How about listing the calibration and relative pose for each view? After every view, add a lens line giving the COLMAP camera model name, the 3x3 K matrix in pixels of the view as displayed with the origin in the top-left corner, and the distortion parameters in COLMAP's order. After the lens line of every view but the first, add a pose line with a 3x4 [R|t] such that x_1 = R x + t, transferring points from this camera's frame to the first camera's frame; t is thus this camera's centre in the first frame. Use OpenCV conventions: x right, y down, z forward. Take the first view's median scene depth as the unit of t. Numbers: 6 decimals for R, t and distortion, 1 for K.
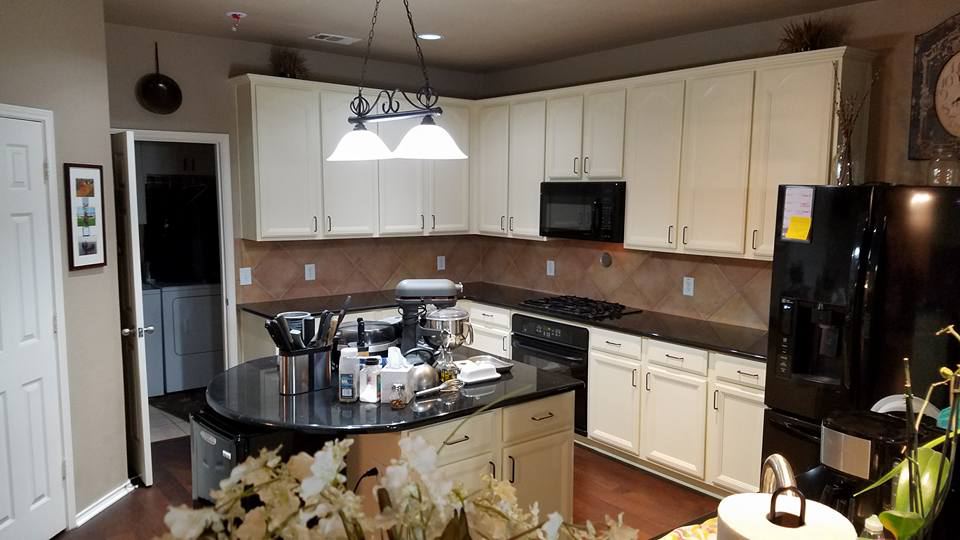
lens RADIAL K [[726.4, 0, 469.7], [0, 726.4, 290.9], [0, 0, 1]] dist [0.187593, -0.304522]
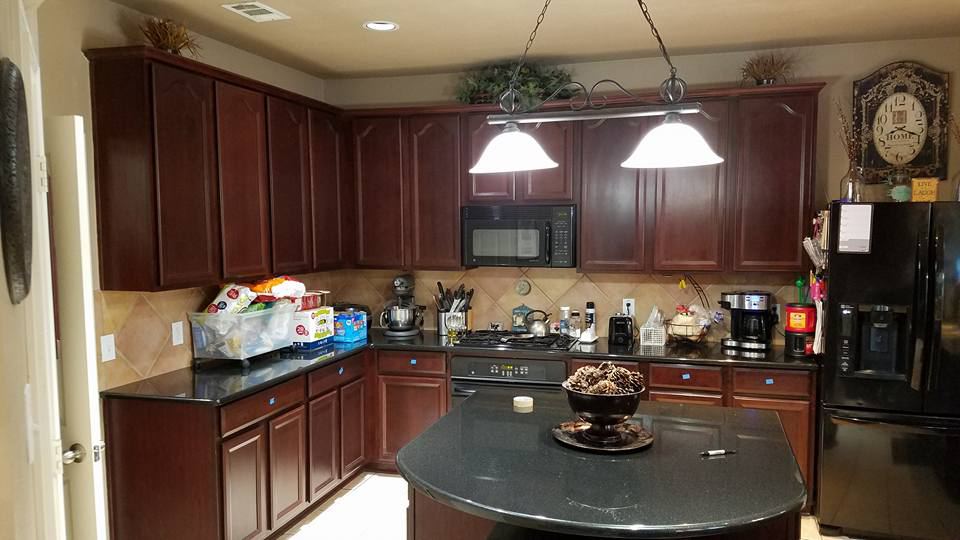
lens RADIAL K [[726.4, 0, 469.7], [0, 726.4, 290.9], [0, 0, 1]] dist [0.187593, -0.304522]
pose [[0.806729, -0.066203, 0.587202, -0.648056], [0.095886, 0.995201, -0.019531, -0.039993], [-0.583091, 0.072061, 0.809205, 0.407230]]
